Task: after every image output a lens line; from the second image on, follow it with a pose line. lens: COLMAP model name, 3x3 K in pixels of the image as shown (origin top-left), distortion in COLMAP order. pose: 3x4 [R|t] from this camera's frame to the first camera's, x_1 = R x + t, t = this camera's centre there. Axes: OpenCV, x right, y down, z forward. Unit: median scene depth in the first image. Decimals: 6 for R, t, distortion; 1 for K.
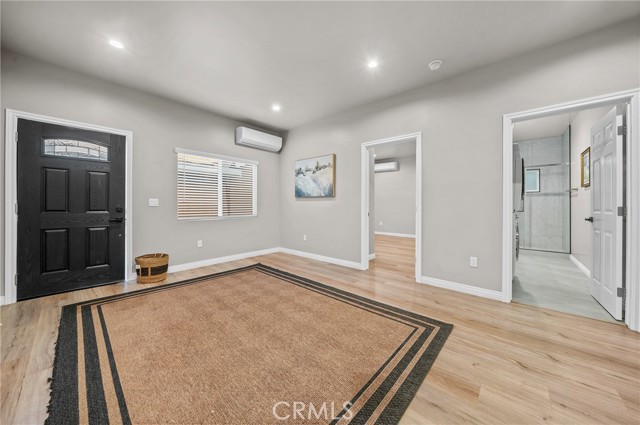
lens RADIAL K [[220.1, 0, 316.8], [0, 220.1, 207.7], [0, 0, 1]] dist [0.000289, -0.000019]
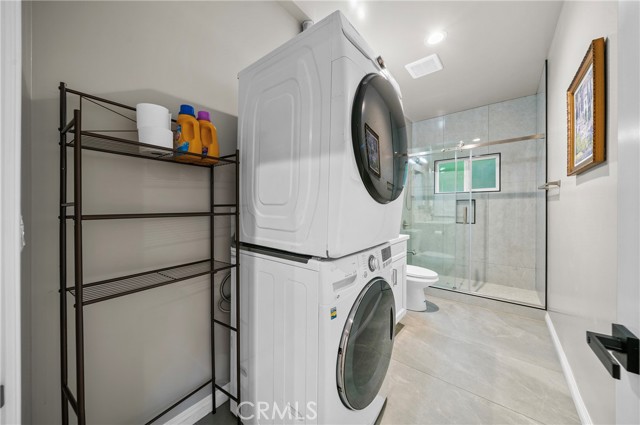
lens RADIAL K [[220.1, 0, 323.4], [0, 220.1, 211.6], [0, 0, 1]] dist [0.000289, -0.000019]
pose [[0.998835, 0.002551, 0.048192, 0.521244], [-0.002562, 0.999997, 0.000178, -0.015845], [-0.048191, -0.000301, 0.998838, 0.439635]]
